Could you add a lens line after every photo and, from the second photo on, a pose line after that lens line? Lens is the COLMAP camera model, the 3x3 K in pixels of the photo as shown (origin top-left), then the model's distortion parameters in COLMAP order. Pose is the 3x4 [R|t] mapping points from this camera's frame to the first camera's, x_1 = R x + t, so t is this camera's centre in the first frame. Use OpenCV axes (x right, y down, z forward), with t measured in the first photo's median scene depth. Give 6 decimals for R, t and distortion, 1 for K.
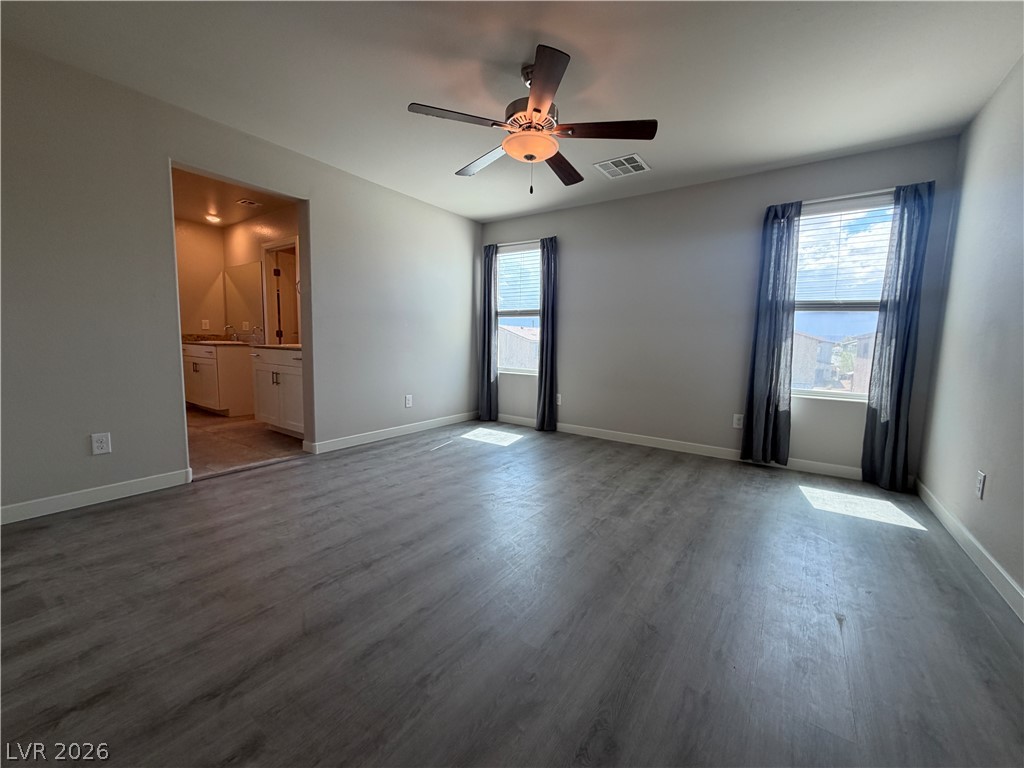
lens RADIAL K [[408.0, 0, 510.0], [0, 408.0, 384.9], [0, 0, 1]] dist [-0.000468, -0.000265]
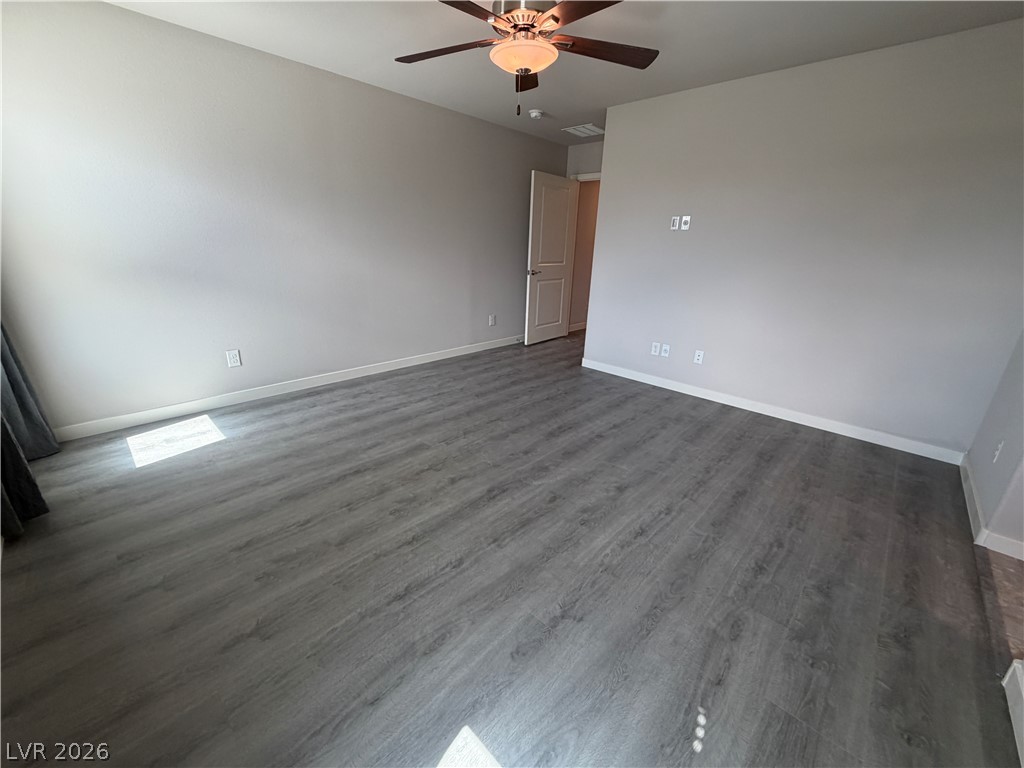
lens RADIAL K [[408.0, 0, 510.0], [0, 408.0, 384.9], [0, 0, 1]] dist [-0.000468, -0.000265]
pose [[-0.987578, -0.097931, 0.122878, -0.072148], [-0.036050, 0.902378, 0.429435, -0.267169], [-0.152937, 0.419671, -0.894699, 1.613869]]
